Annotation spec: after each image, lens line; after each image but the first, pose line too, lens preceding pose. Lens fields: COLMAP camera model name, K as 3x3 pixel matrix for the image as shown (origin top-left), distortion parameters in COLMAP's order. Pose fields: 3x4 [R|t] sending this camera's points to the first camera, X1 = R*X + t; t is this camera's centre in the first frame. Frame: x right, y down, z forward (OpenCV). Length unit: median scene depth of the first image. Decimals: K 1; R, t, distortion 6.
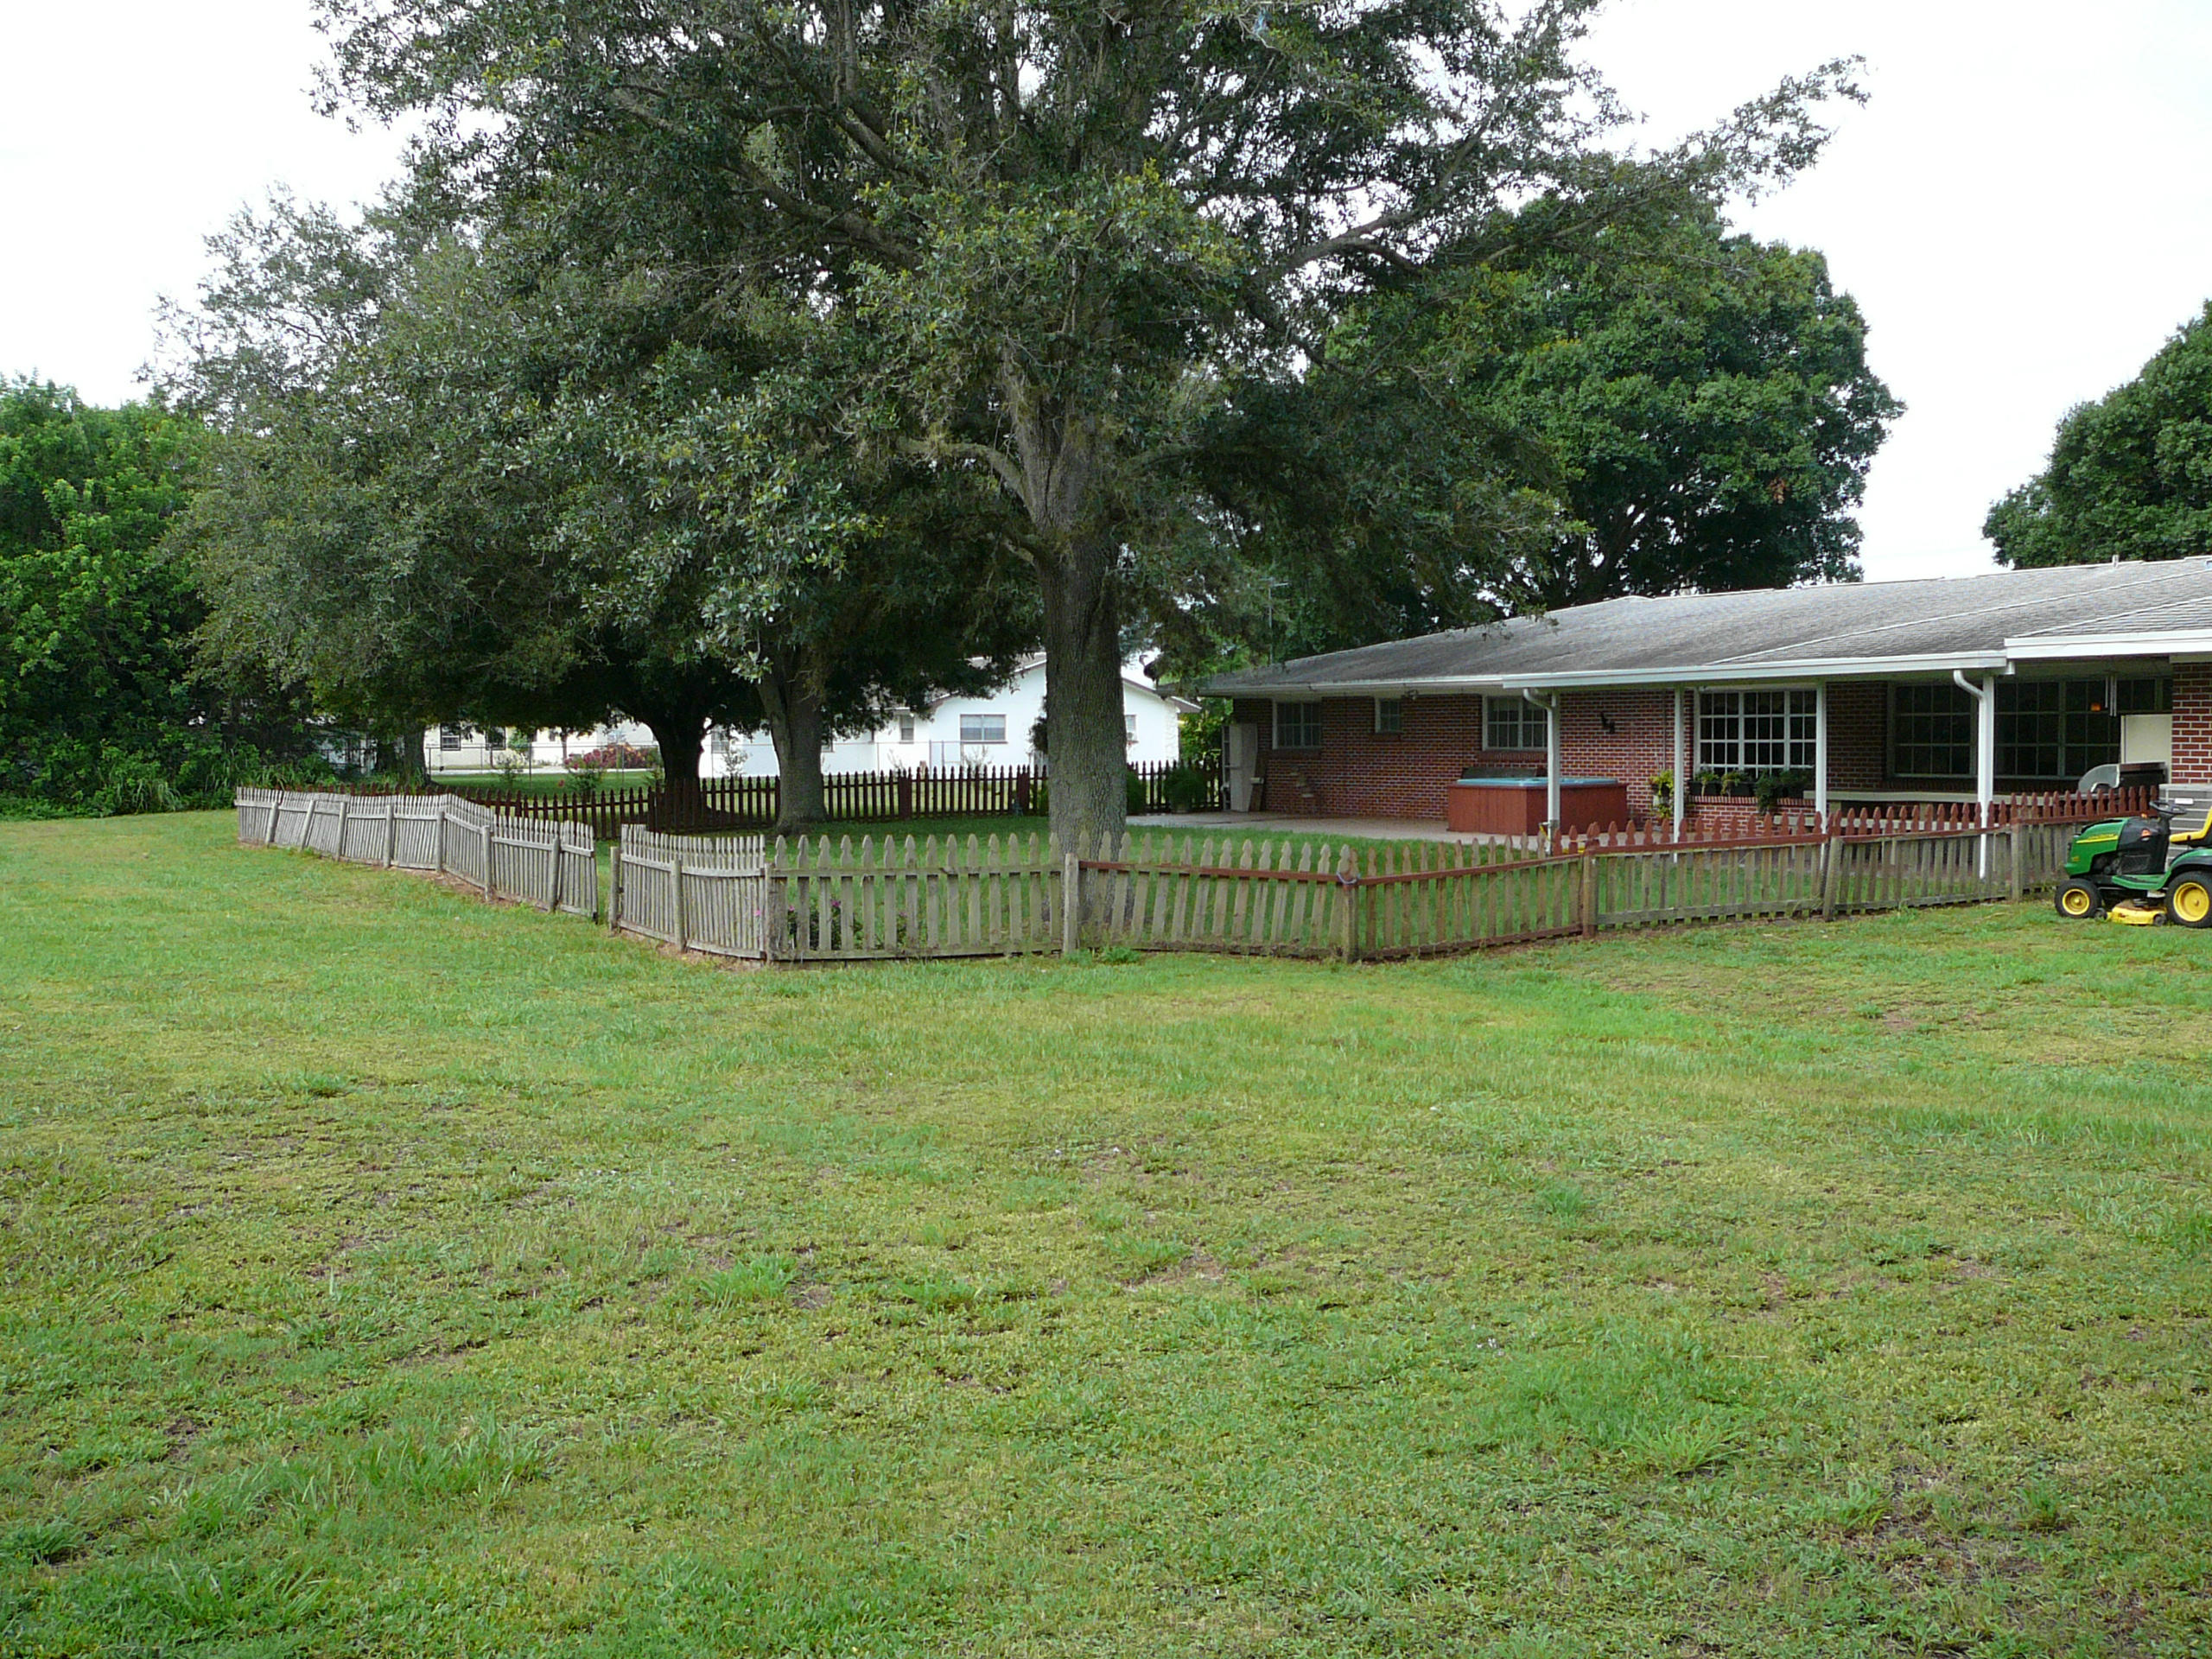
lens RADIAL K [[2279.5, 0, 1116.4], [0, 2279.5, 841.4], [0, 0, 1]] dist [-0.051806, 0.000000]
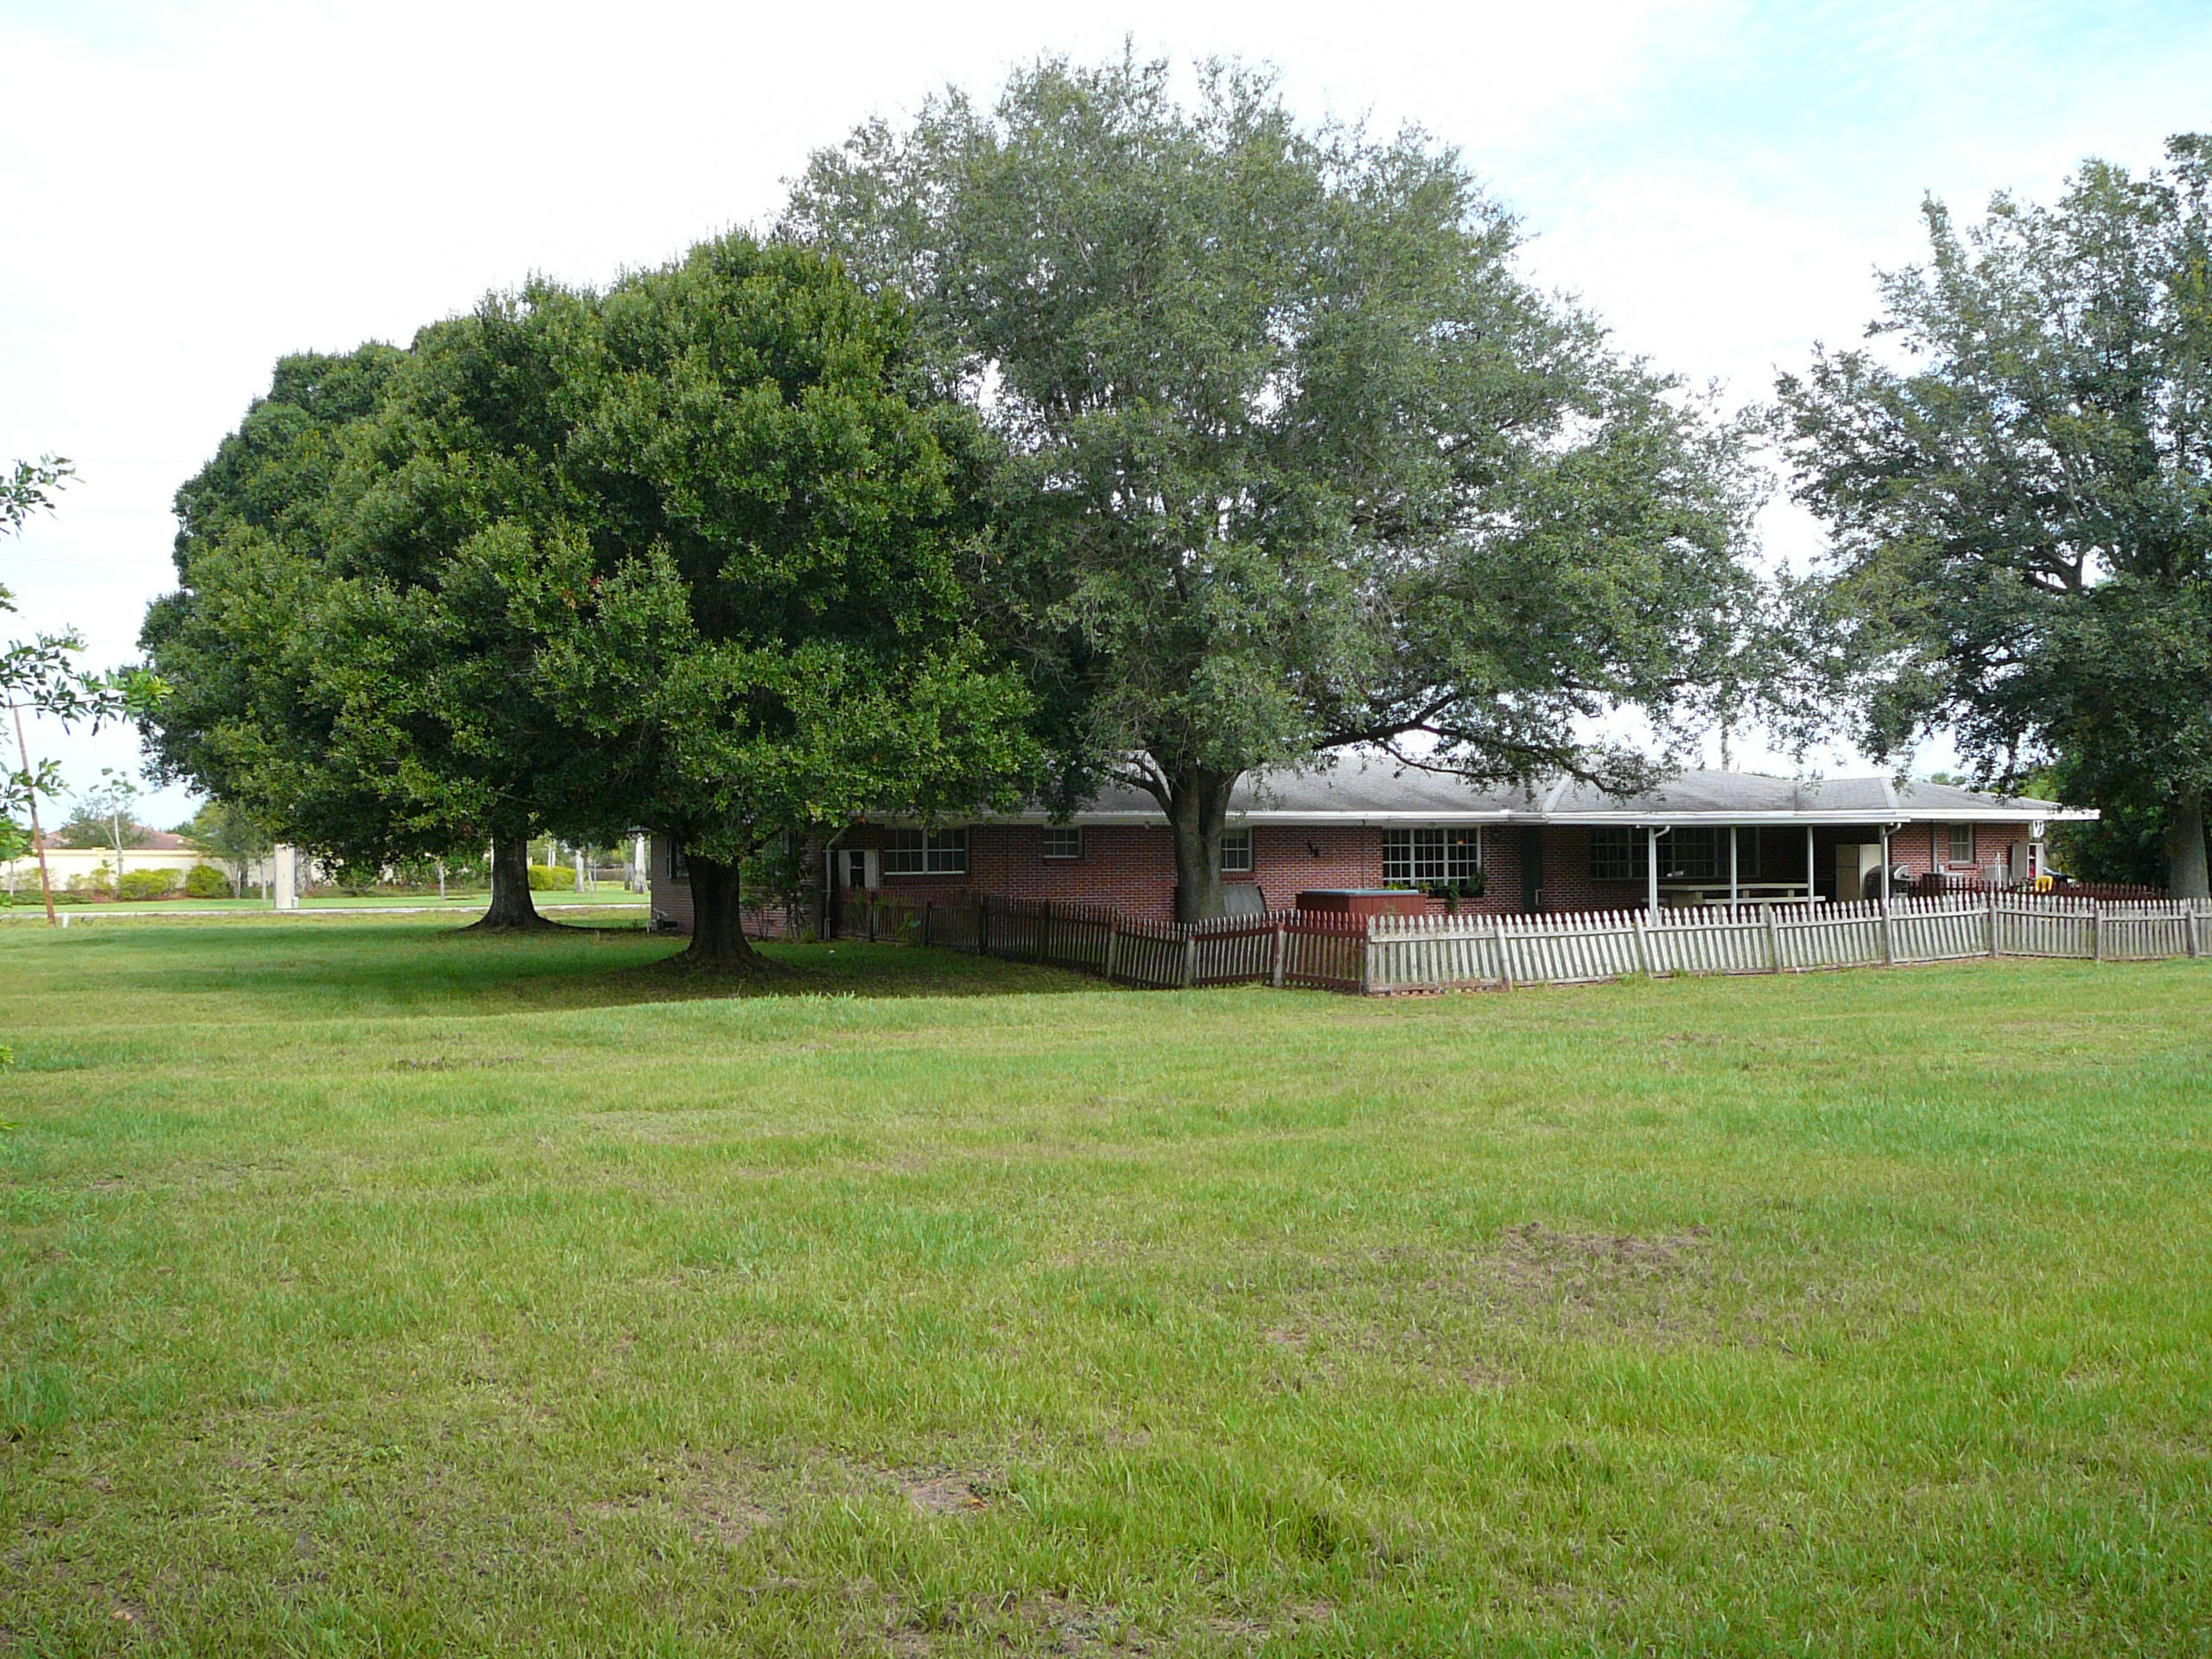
lens RADIAL K [[2279.5, 0, 1110.6], [0, 2279.5, 835.0], [0, 0, 1]] dist [-0.051806, 0.000000]
pose [[0.025170, 0.024381, 0.999386, -1.334266], [0.057517, 0.998011, -0.025796, -0.036708], [-0.998027, 0.058131, 0.023718, 1.239357]]
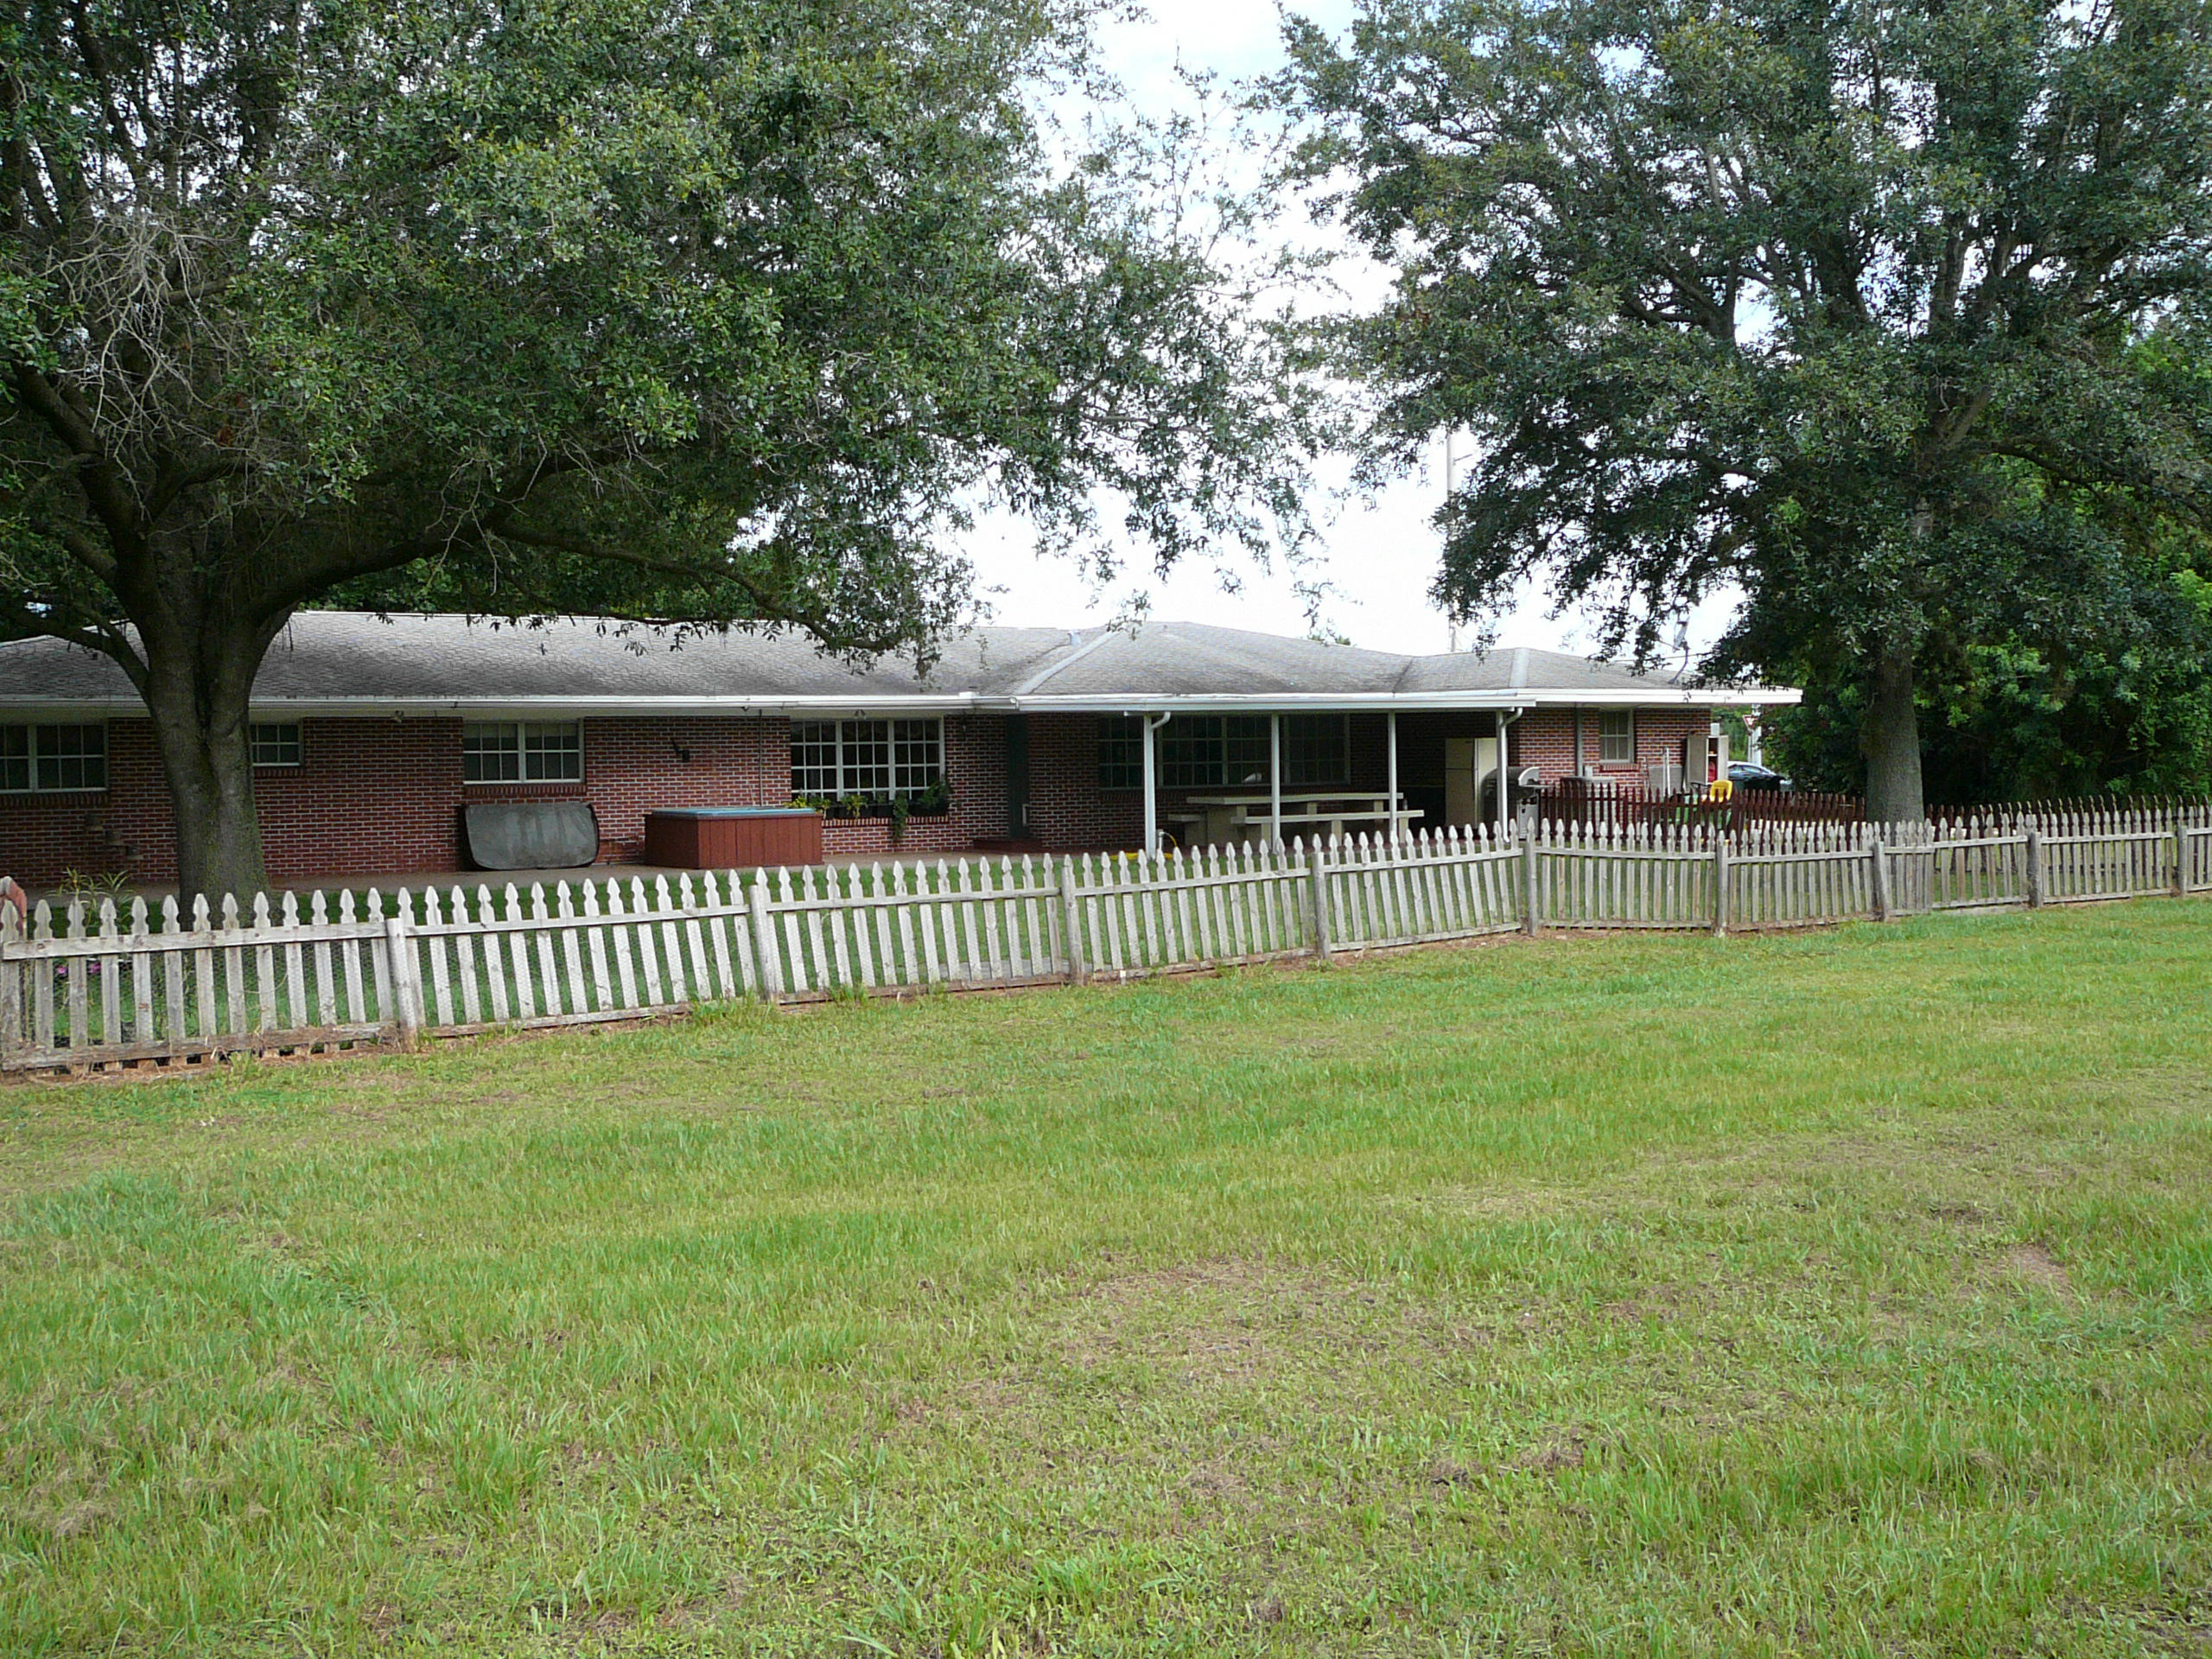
lens RADIAL K [[2279.5, 0, 1097.8], [0, 2279.5, 824.8], [0, 0, 1]] dist [-0.051806, 0.000000]
pose [[-0.052949, -0.015221, 0.998481, -0.859424], [0.065814, 0.997657, 0.018698, -0.030899], [-0.996426, 0.066704, -0.051823, 0.996235]]
